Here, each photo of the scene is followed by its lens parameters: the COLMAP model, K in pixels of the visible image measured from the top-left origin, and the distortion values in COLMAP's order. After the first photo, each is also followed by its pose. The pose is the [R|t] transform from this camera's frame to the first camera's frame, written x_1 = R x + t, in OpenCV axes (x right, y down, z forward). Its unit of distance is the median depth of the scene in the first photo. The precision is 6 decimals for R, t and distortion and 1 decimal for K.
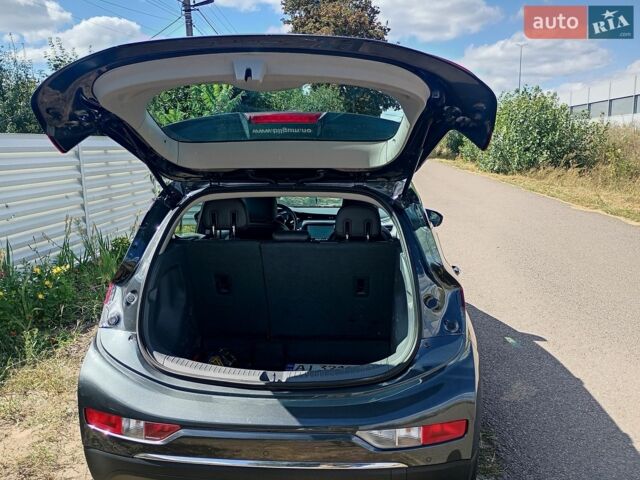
lens RADIAL K [[571.5, 0, 315.8], [0, 571.5, 242.9], [0, 0, 1]] dist [0.057465, -0.062401]
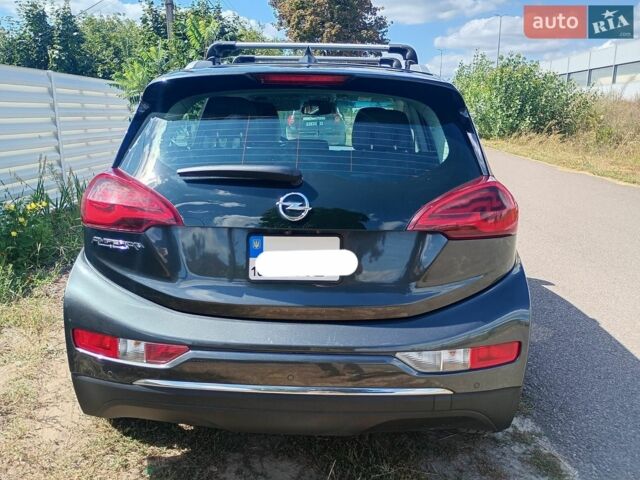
lens RADIAL K [[571.5, 0, 321.1], [0, 571.5, 245.2], [0, 0, 1]] dist [0.057465, -0.062401]
pose [[0.998862, 0.011371, 0.046322, -0.047081], [-0.014273, 0.997923, 0.062818, 0.065053], [-0.045512, -0.063408, 0.996949, 0.090669]]
